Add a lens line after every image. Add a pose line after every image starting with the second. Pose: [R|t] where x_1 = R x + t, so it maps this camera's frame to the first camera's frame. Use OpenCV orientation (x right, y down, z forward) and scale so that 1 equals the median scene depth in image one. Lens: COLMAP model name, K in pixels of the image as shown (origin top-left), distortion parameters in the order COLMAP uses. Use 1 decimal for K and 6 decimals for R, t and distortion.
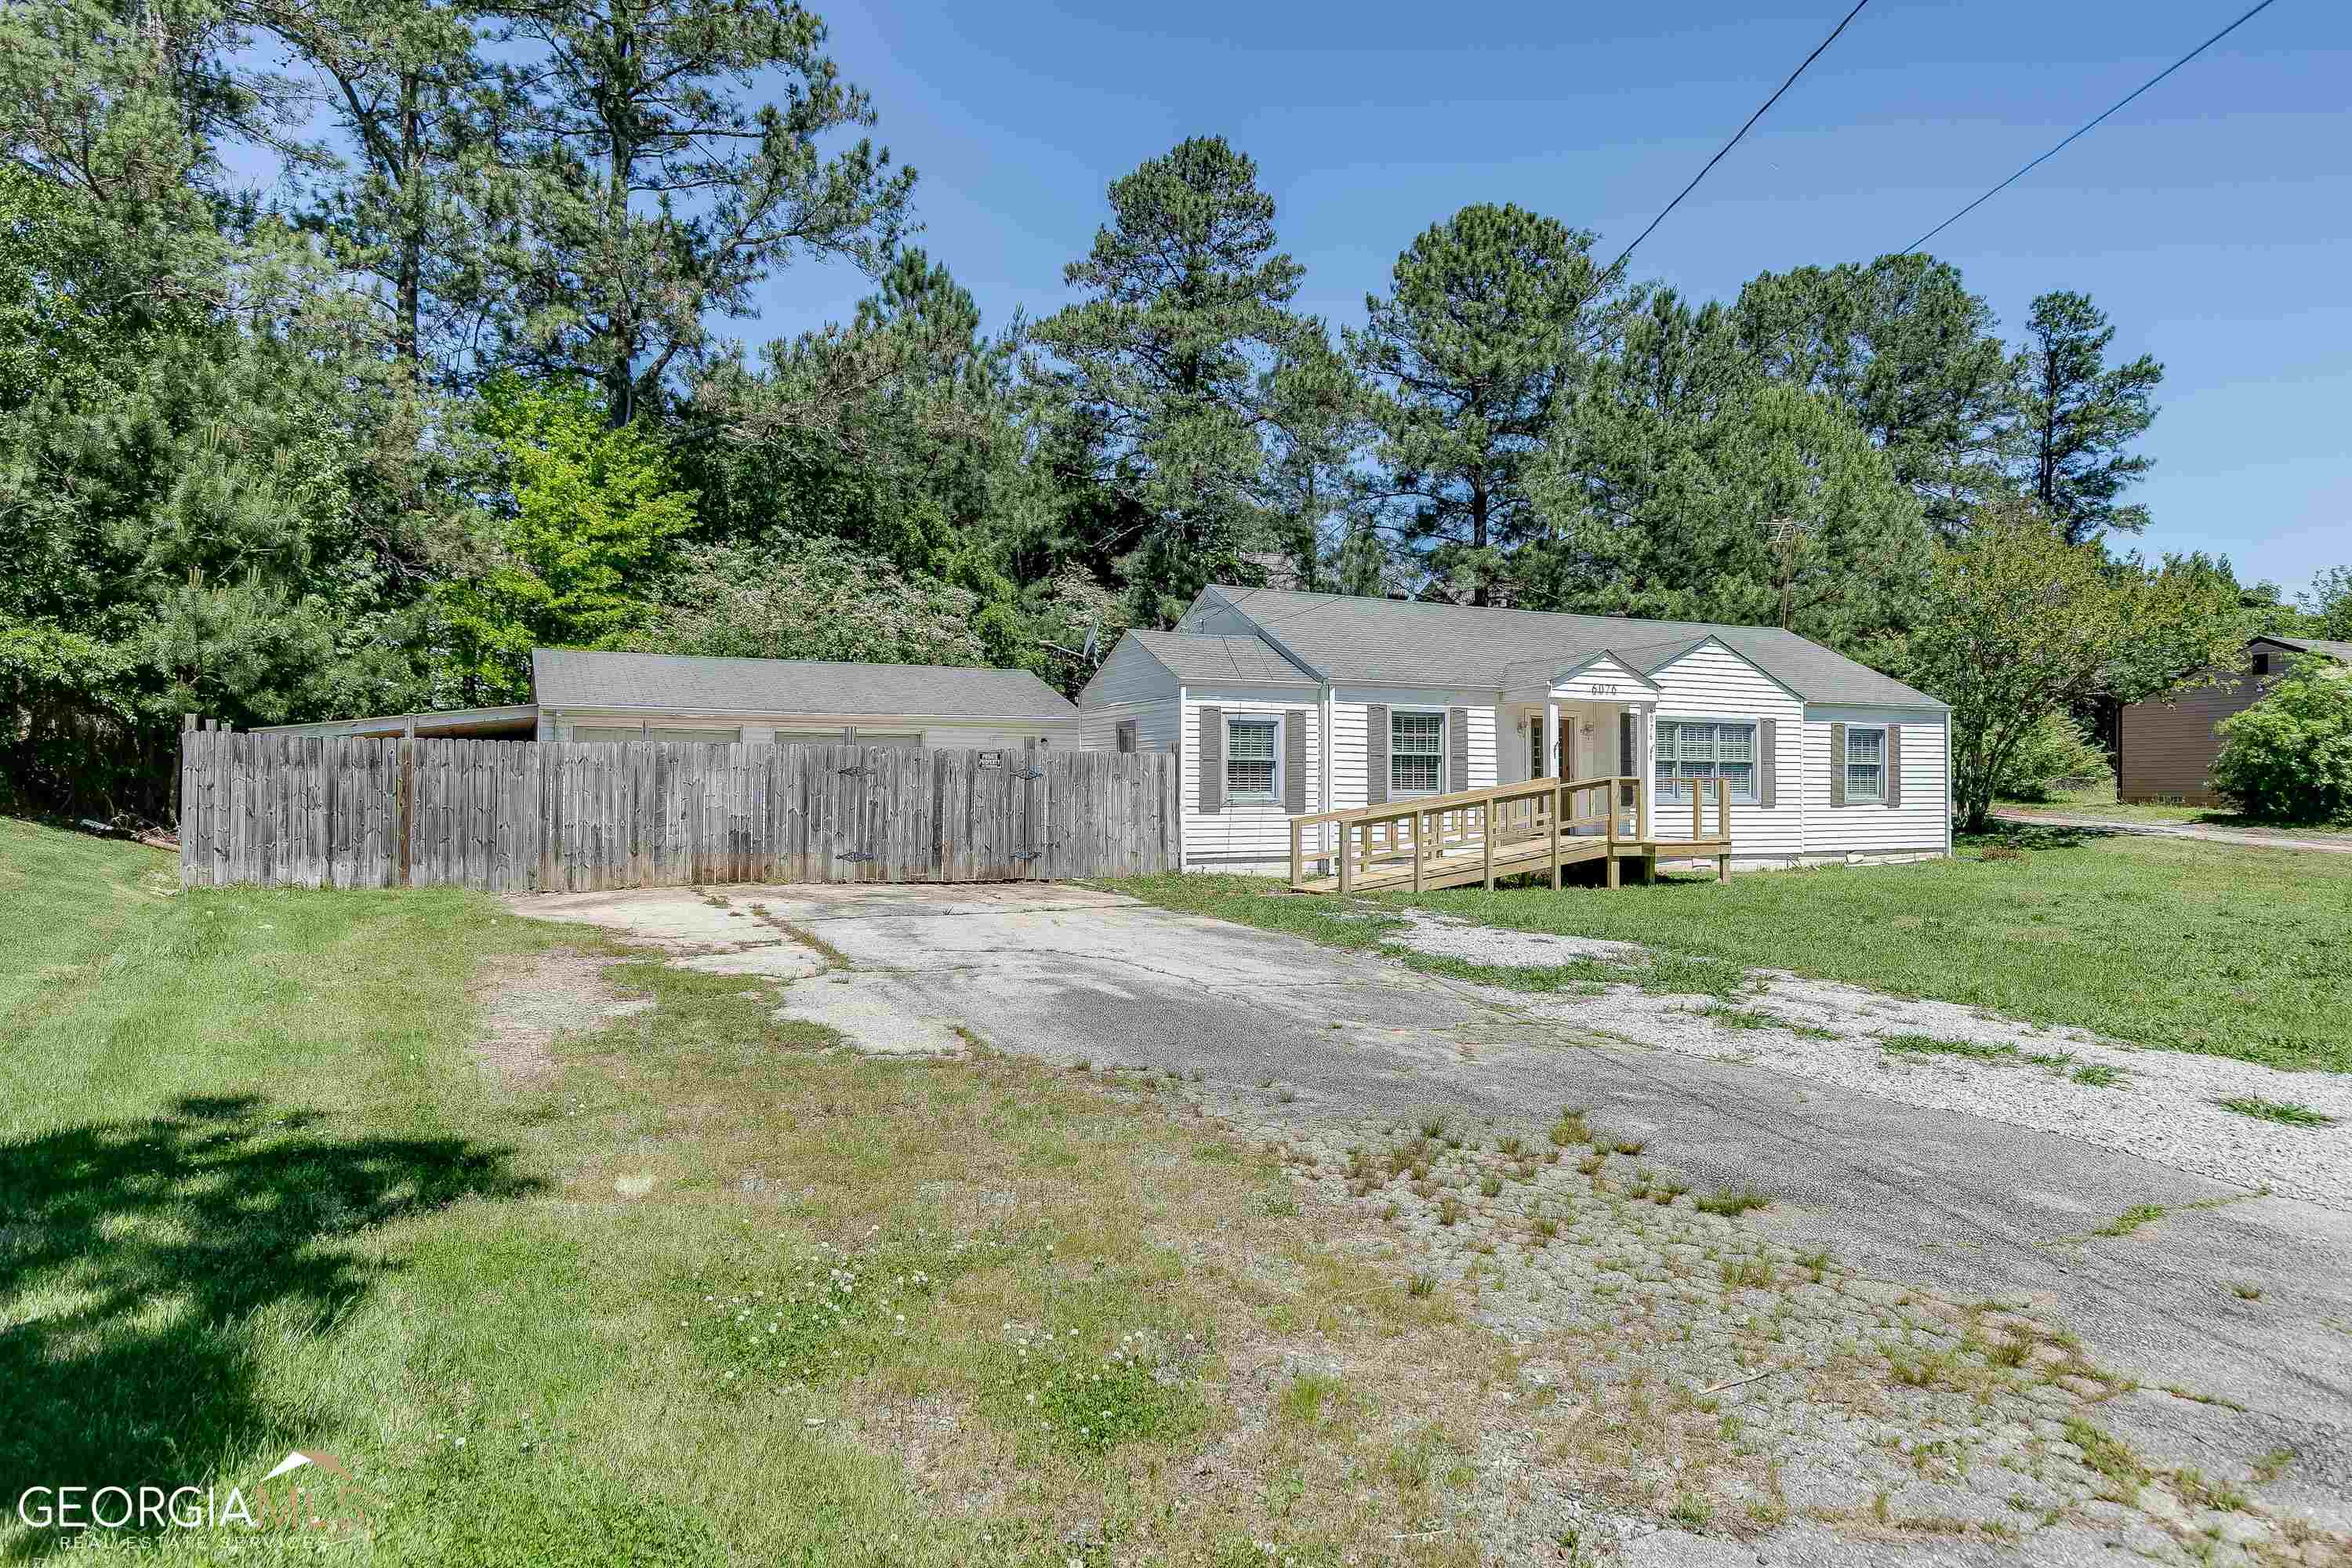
lens RADIAL K [[1404.7, 0, 1178.2], [0, 1404.7, 780.9], [0, 0, 1]] dist [0.022661, 0.000058]
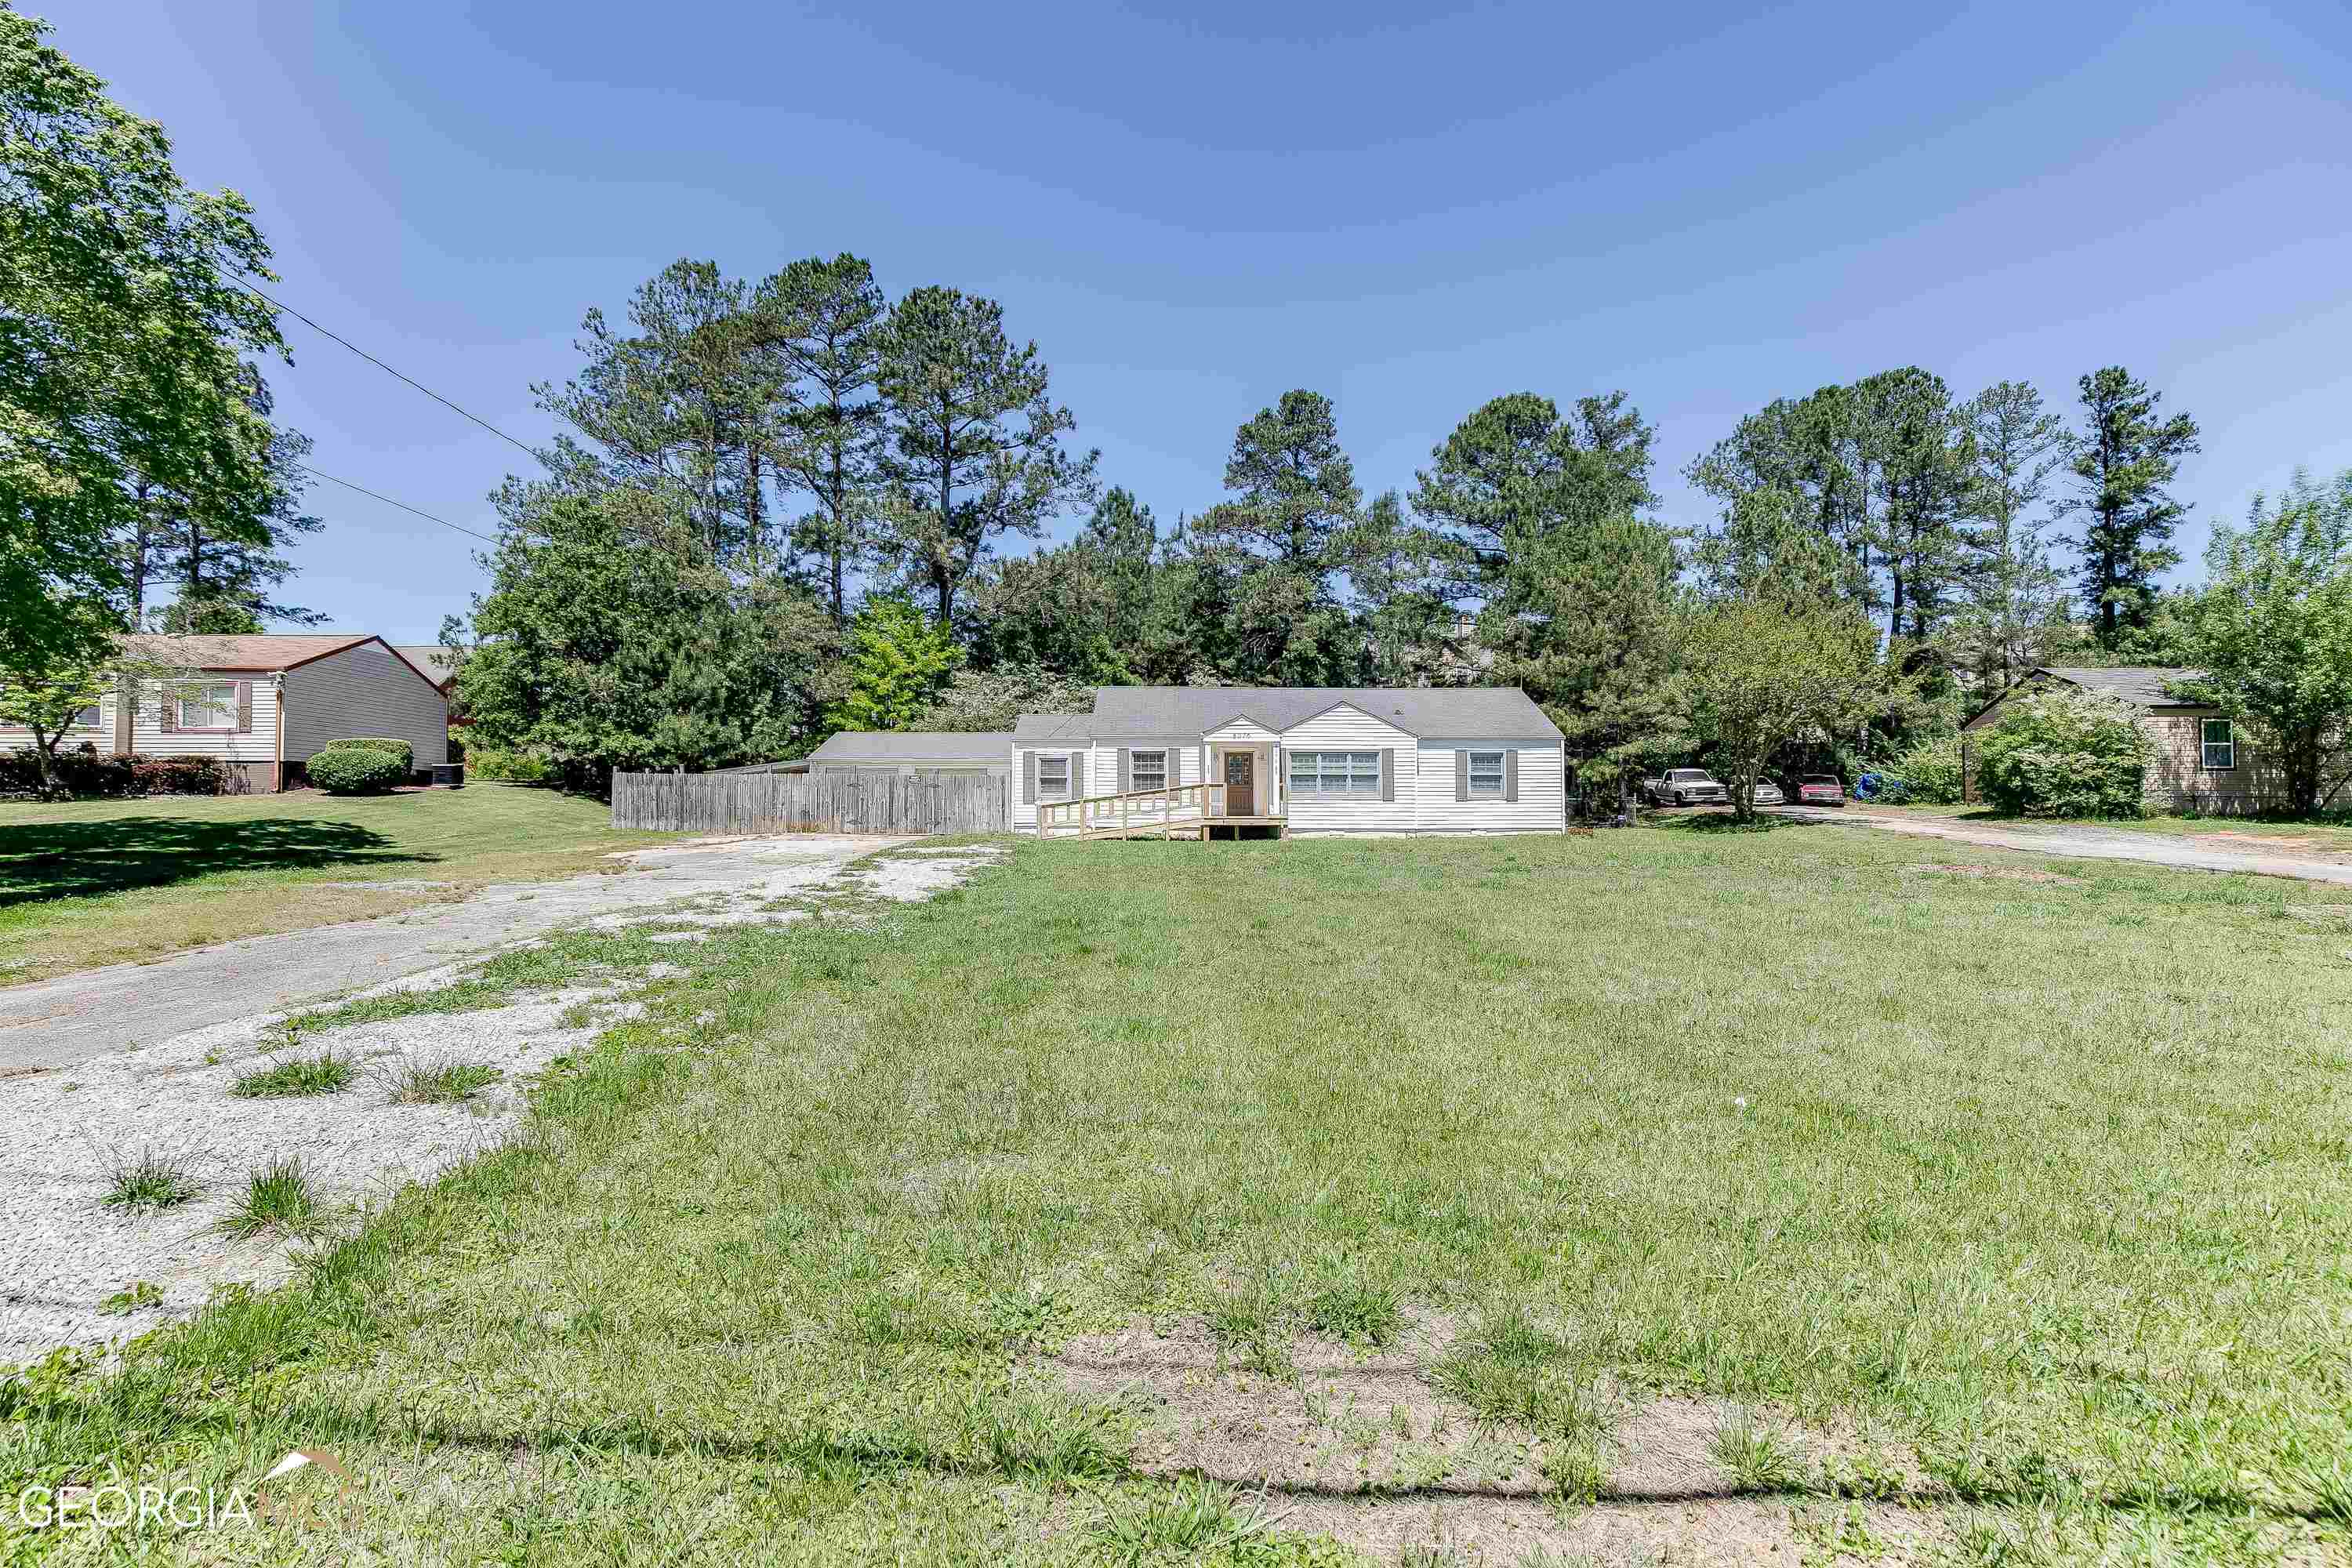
lens RADIAL K [[1086.5, 0, 1173.4], [0, 1086.5, 786.8], [0, 0, 1]] dist [0.000688, 0.000097]
pose [[0.907593, -0.015044, -0.419582, 0.810384], [0.006342, 0.999735, -0.022126, 0.032057], [0.419804, 0.017421, 0.907448, -0.320528]]
